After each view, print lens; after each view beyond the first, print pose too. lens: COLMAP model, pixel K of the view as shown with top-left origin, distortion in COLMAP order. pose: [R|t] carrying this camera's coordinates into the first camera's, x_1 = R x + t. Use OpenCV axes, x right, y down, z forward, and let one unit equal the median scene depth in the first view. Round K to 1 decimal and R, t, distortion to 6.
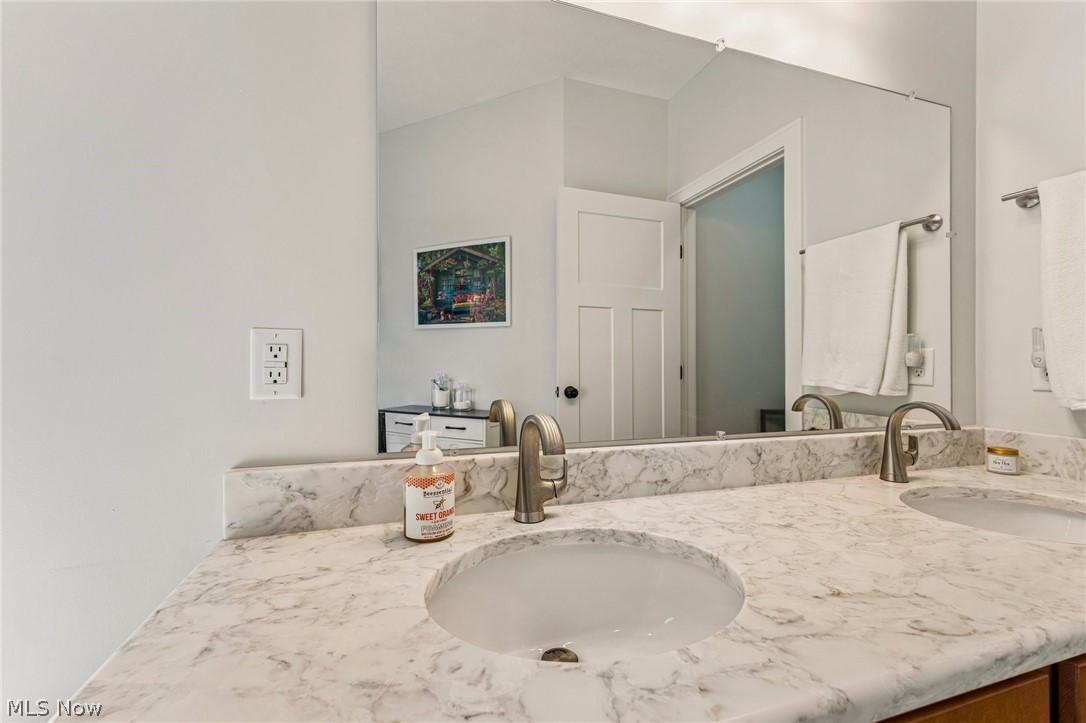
lens RADIAL K [[442.4, 0, 508.9], [0, 442.4, 358.5], [0, 0, 1]] dist [-0.000006, 0.000495]
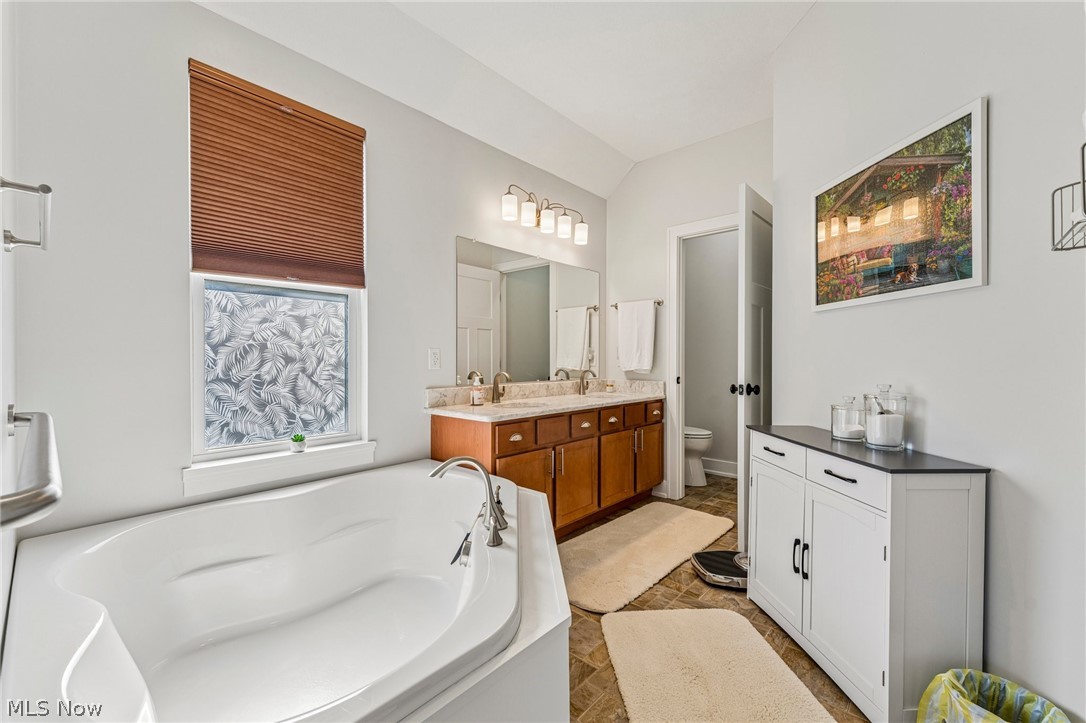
lens RADIAL K [[442.4, 0, 540.3], [0, 442.4, 360.8], [0, 0, 1]] dist [-0.000006, 0.000495]
pose [[0.843027, -0.006782, 0.537829, -1.020536], [0.000702, 0.999934, 0.011509, -0.005886], [-0.537871, -0.009325, 0.842975, -1.413331]]
